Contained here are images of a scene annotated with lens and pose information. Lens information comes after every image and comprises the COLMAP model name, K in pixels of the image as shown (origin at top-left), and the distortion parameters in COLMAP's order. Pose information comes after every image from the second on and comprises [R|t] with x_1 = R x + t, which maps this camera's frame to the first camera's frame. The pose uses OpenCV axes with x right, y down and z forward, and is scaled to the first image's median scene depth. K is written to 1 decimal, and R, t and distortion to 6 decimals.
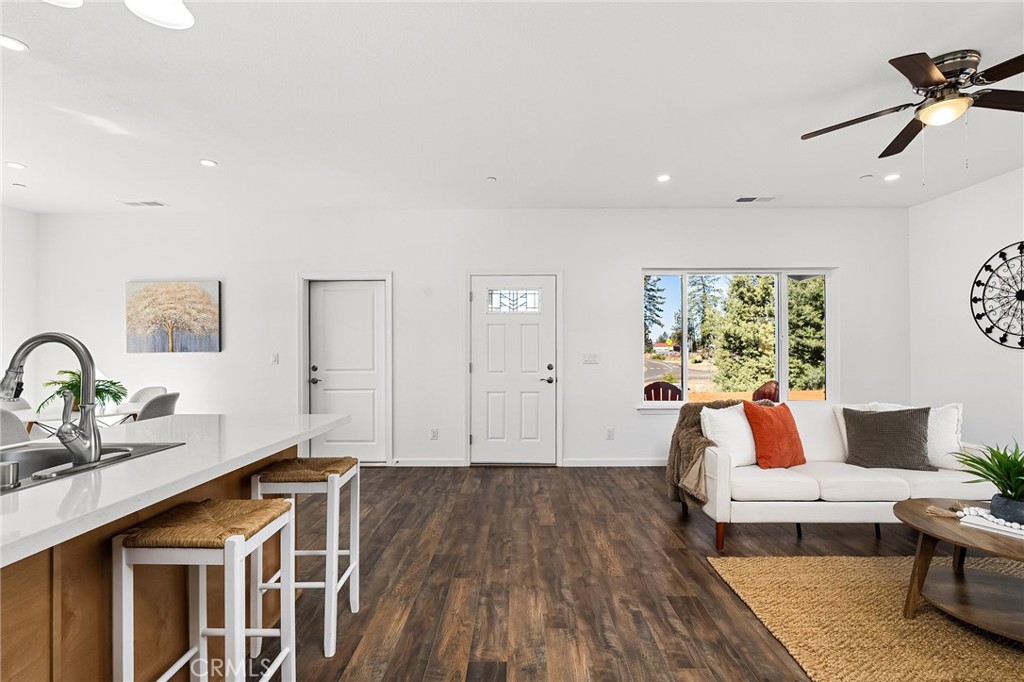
lens RADIAL K [[472.8, 0, 518.6], [0, 472.8, 342.2], [0, 0, 1]] dist [-0.003263, -0.000616]
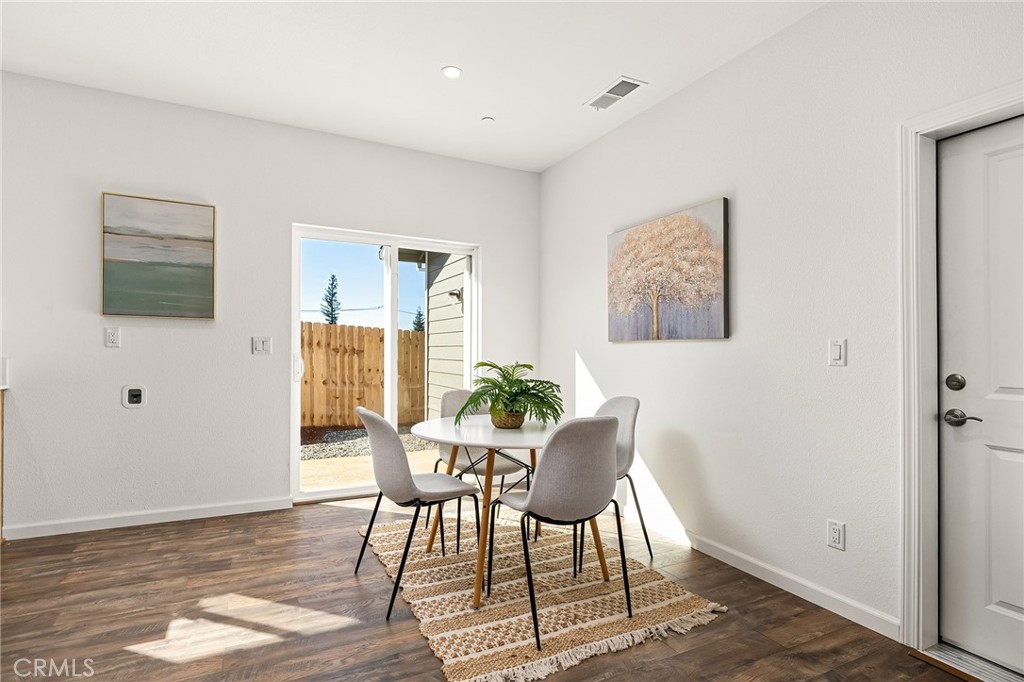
lens RADIAL K [[517.3, 0, 513.0], [0, 517.3, 347.9], [0, 0, 1]] dist [0.000949, 0.000085]
pose [[0.462986, 0.002328, -0.886363, -0.250187], [0.000427, 0.999996, 0.002849, 0.029255], [0.886366, -0.001697, 0.462983, 0.545840]]
